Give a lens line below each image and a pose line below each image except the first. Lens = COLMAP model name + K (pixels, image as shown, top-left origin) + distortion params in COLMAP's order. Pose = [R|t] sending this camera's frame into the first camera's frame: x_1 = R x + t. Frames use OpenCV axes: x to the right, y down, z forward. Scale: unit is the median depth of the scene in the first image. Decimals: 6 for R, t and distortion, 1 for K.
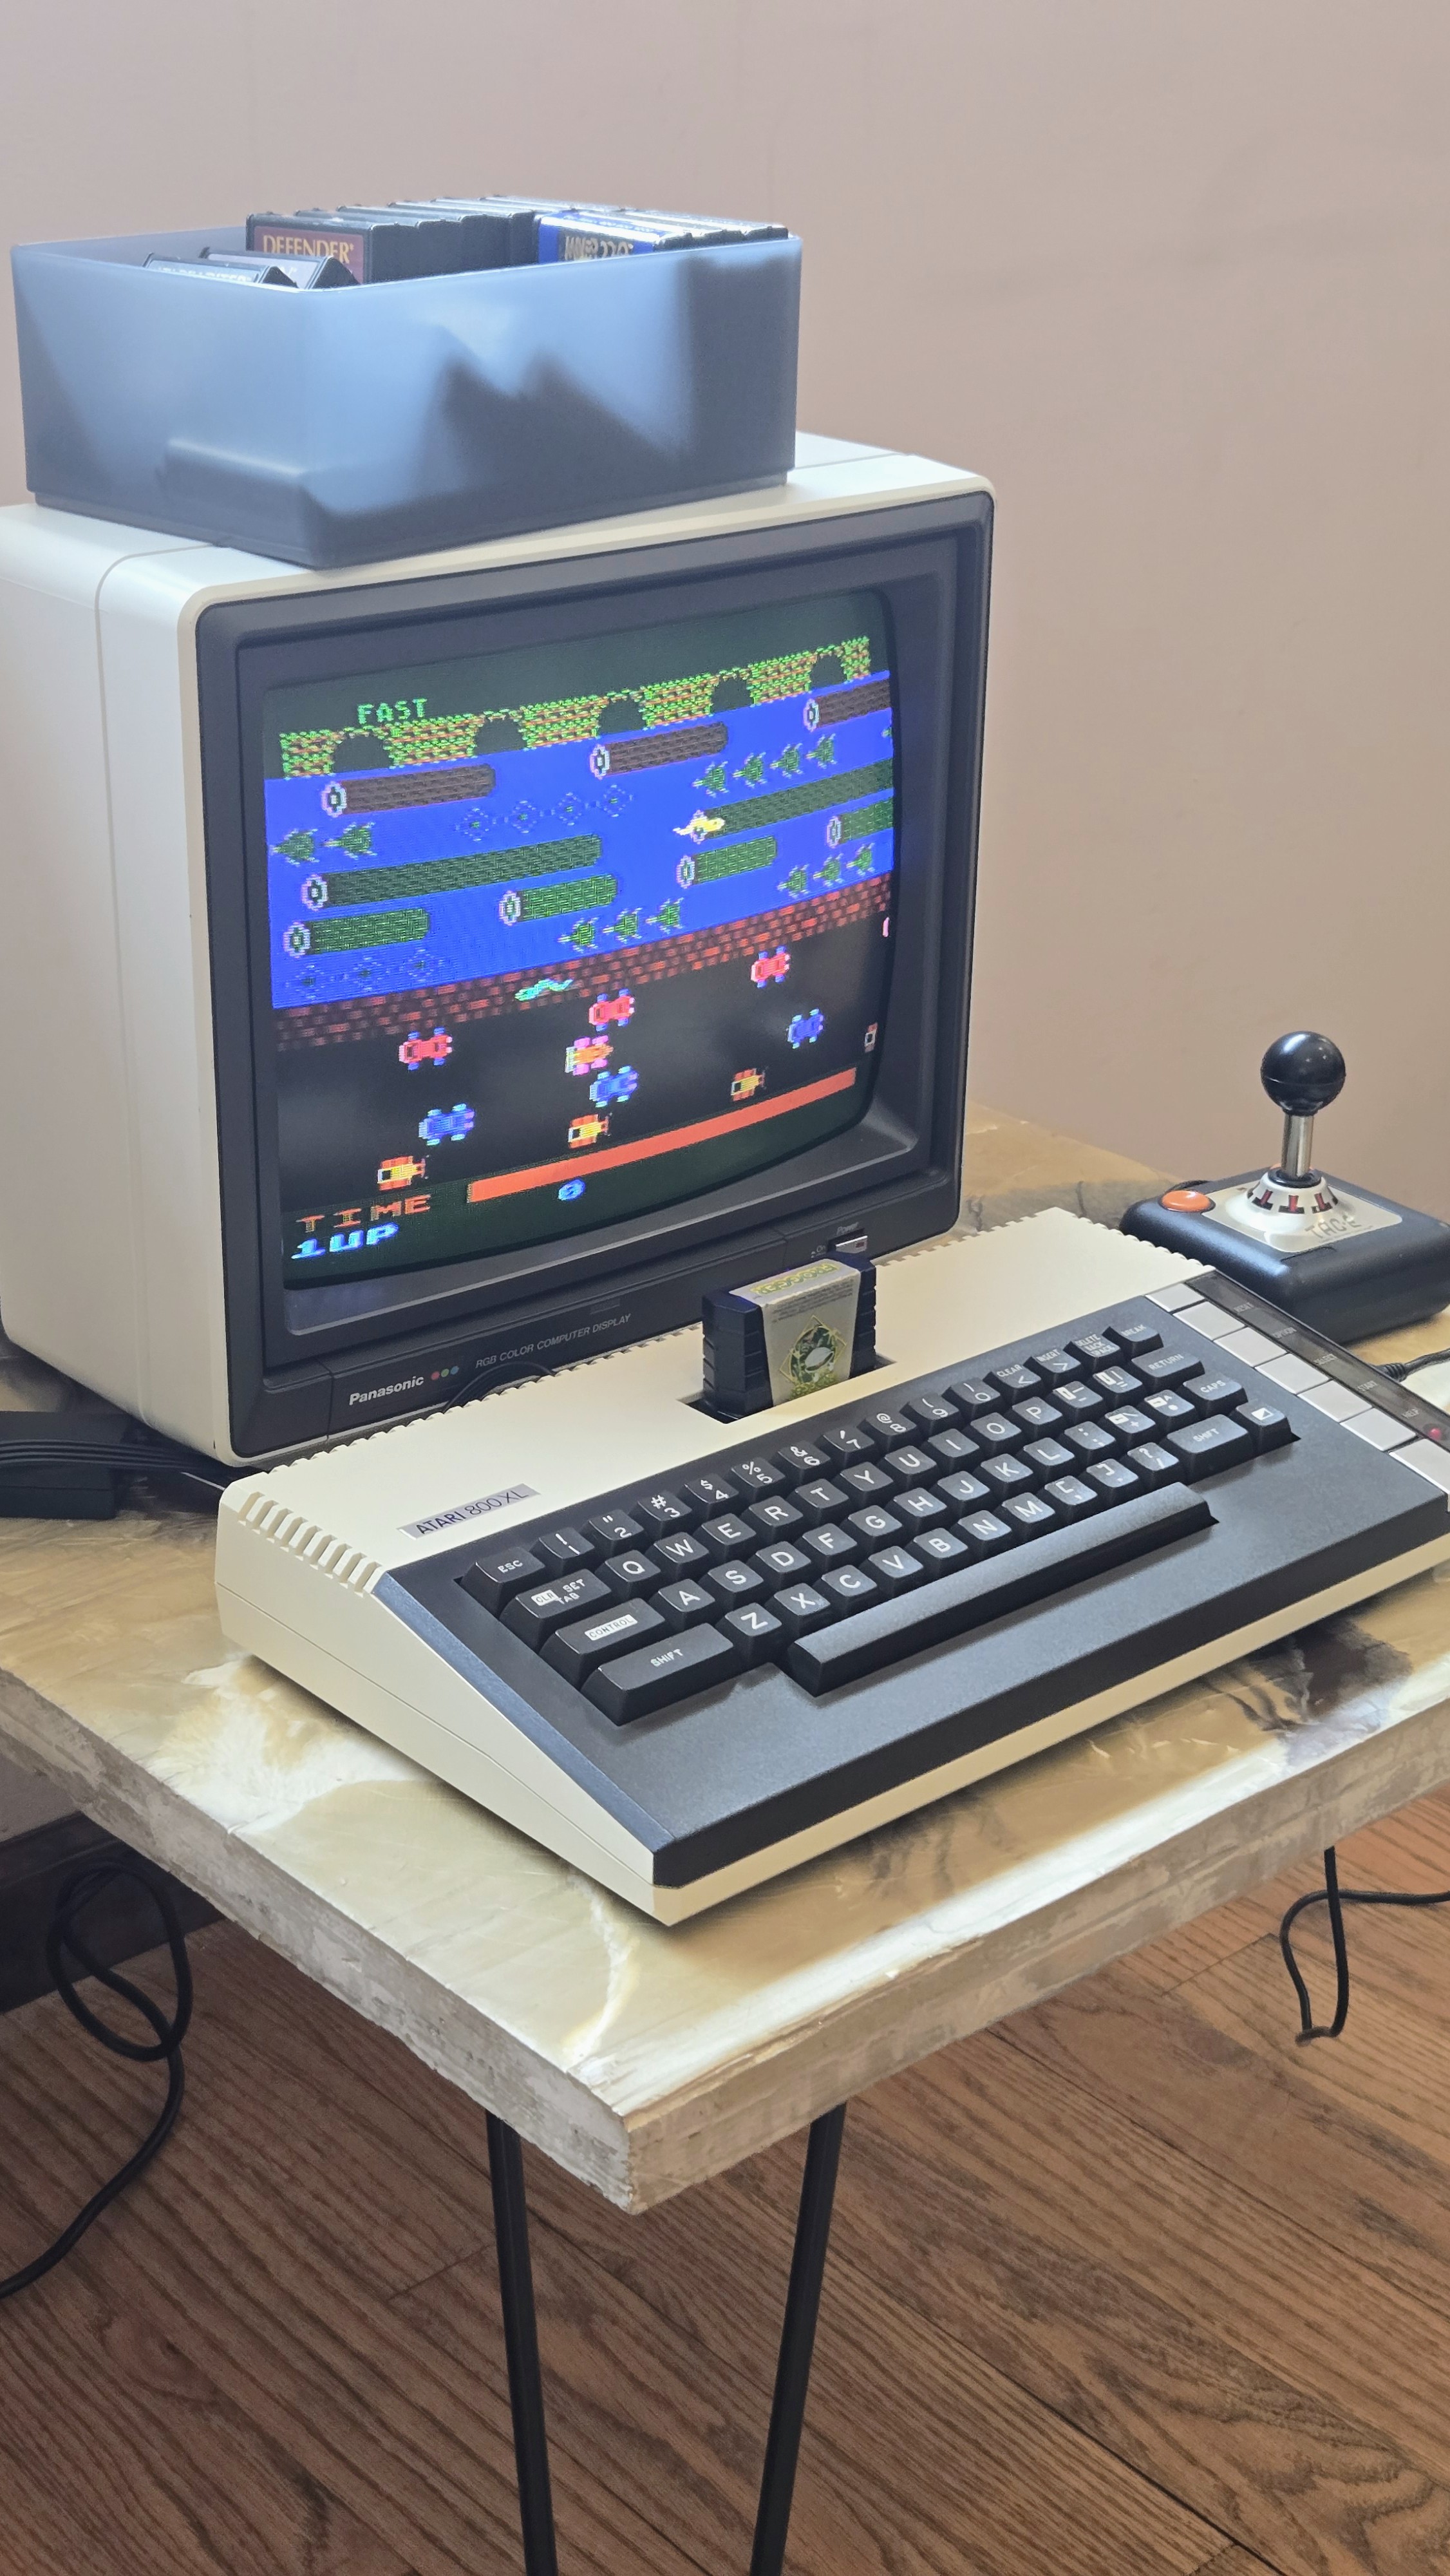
lens RADIAL K [[3459.7, 0, 607.5], [0, 3459.7, 1290.2], [0, 0, 1]] dist [0.149967, -0.365822]
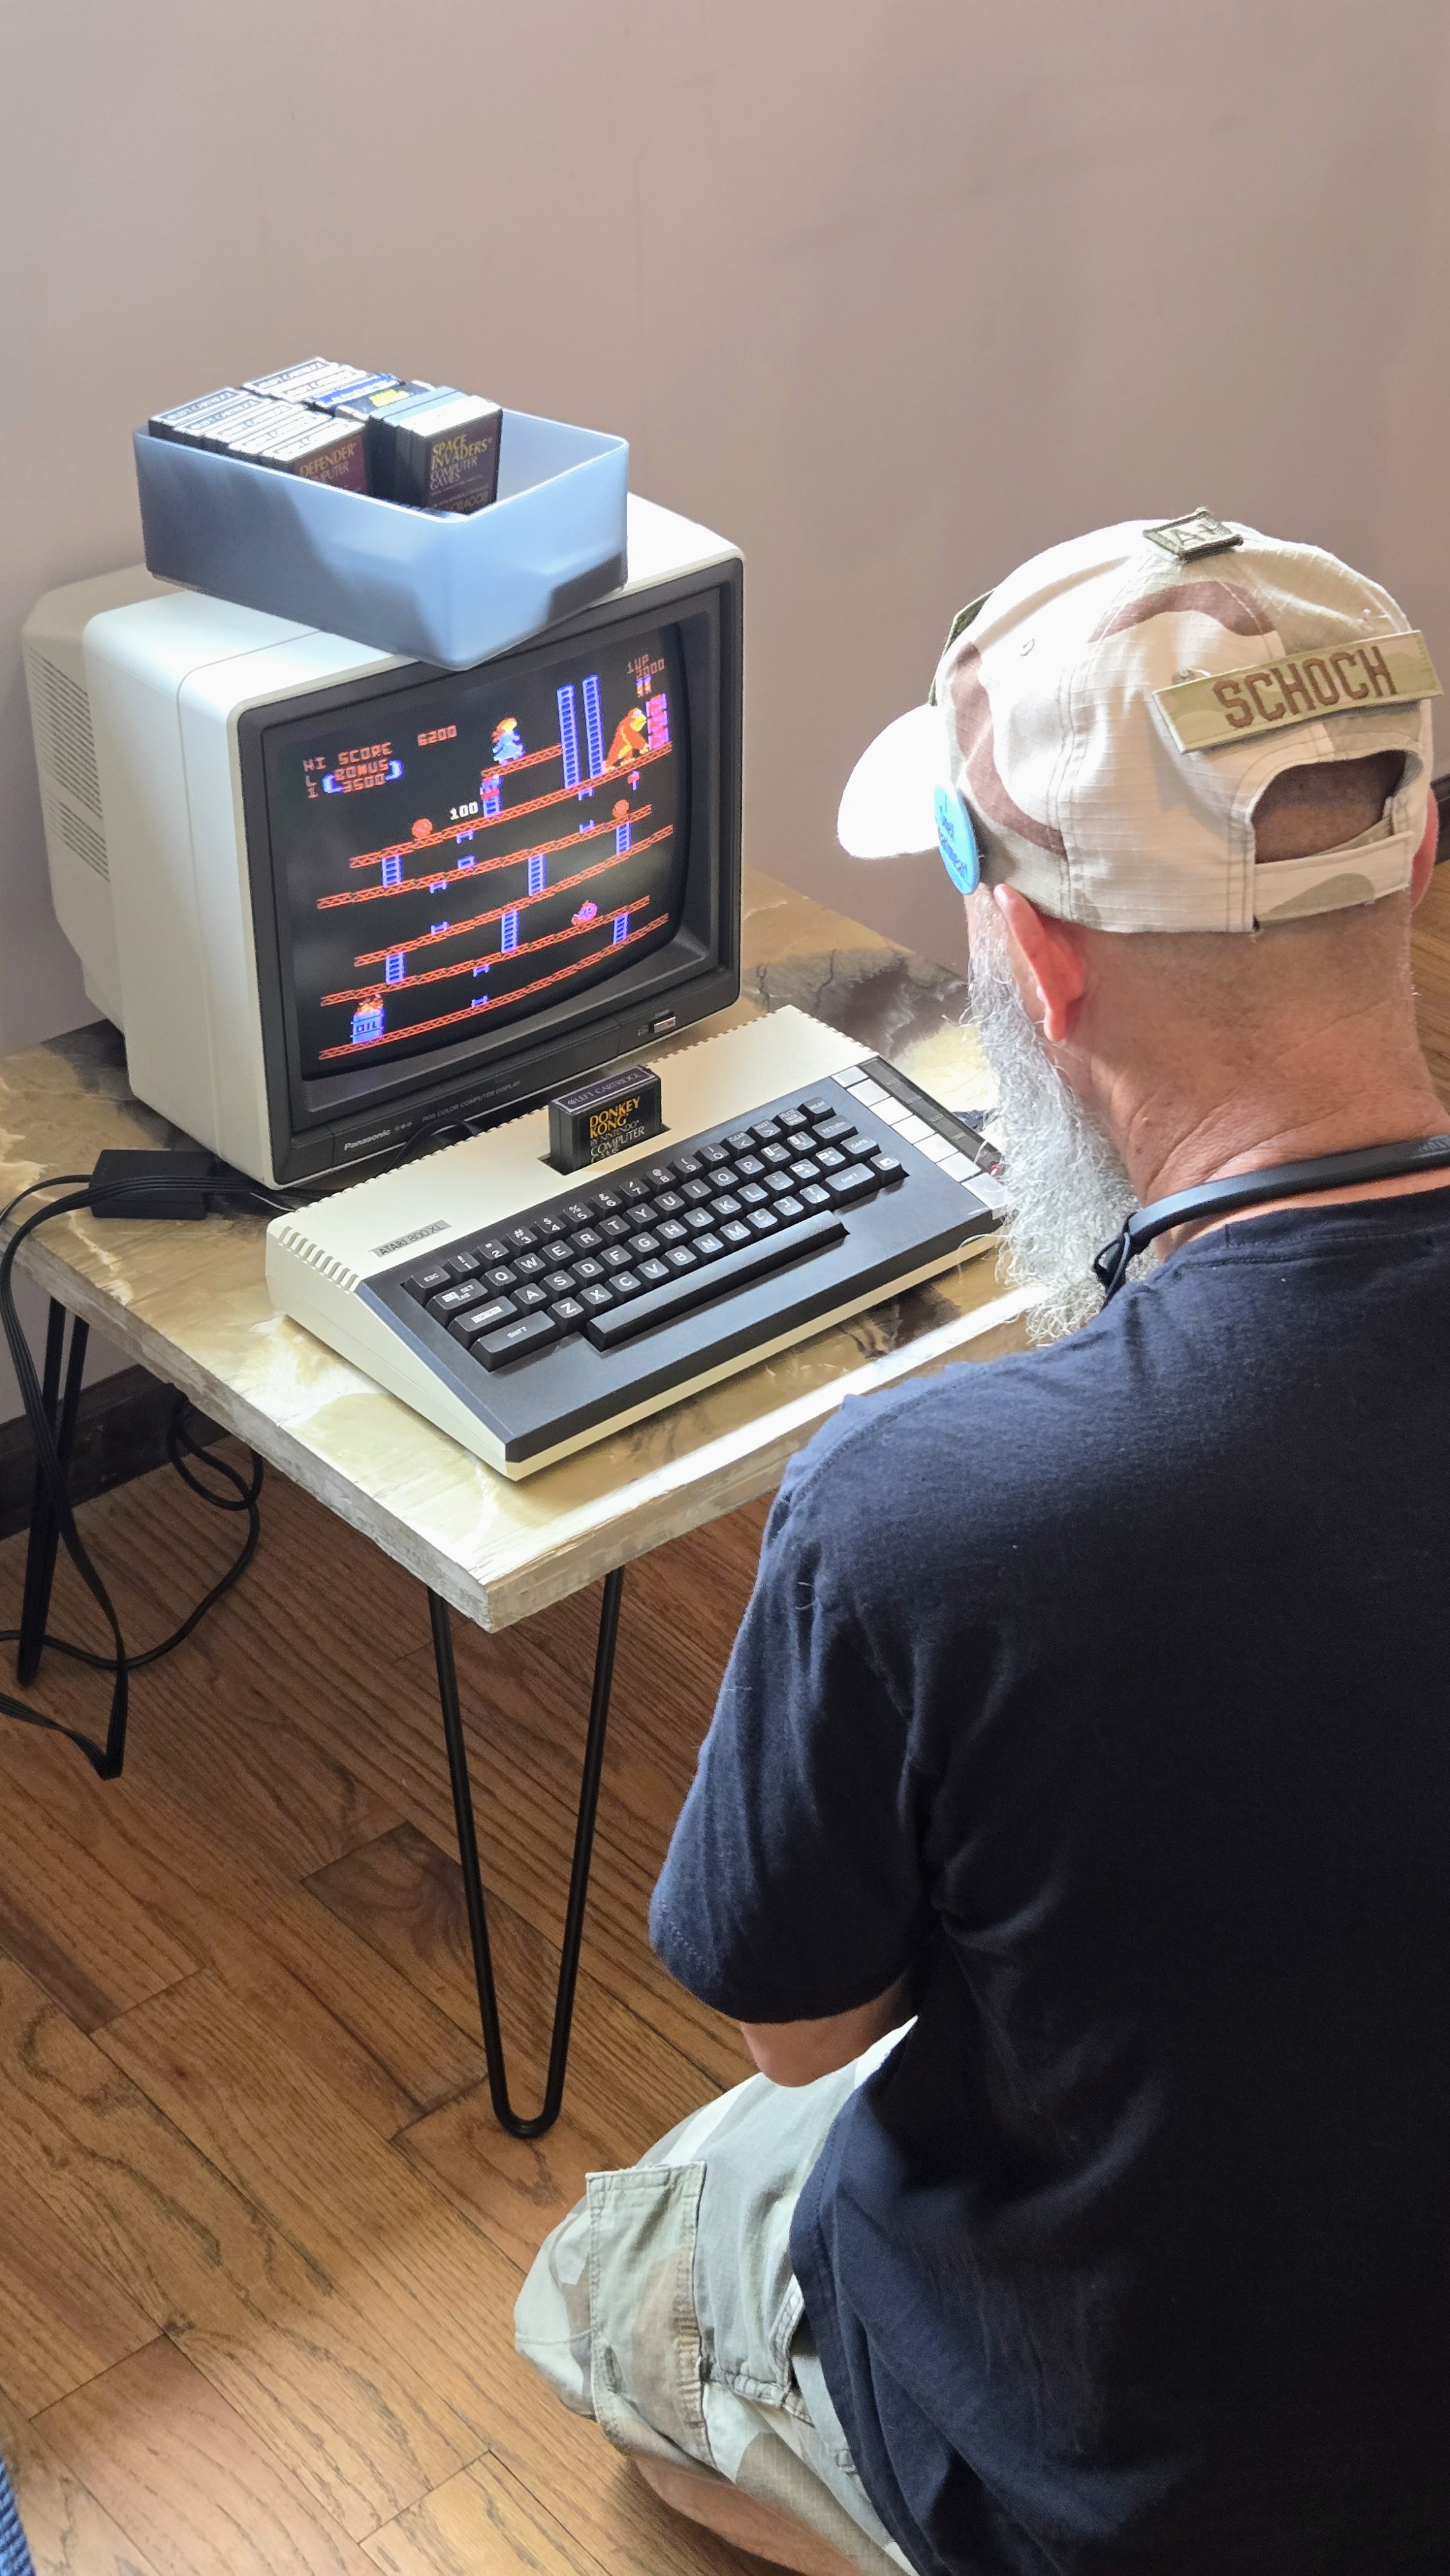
lens RADIAL K [[3459.7, 0, 607.5], [0, 3459.7, 1290.2], [0, 0, 1]] dist [0.149967, -0.365822]
pose [[0.999776, -0.006747, -0.020067, 0.089191], [0.010325, 0.982882, 0.183948, -0.218480], [0.018482, -0.184114, 0.982731, -0.676241]]
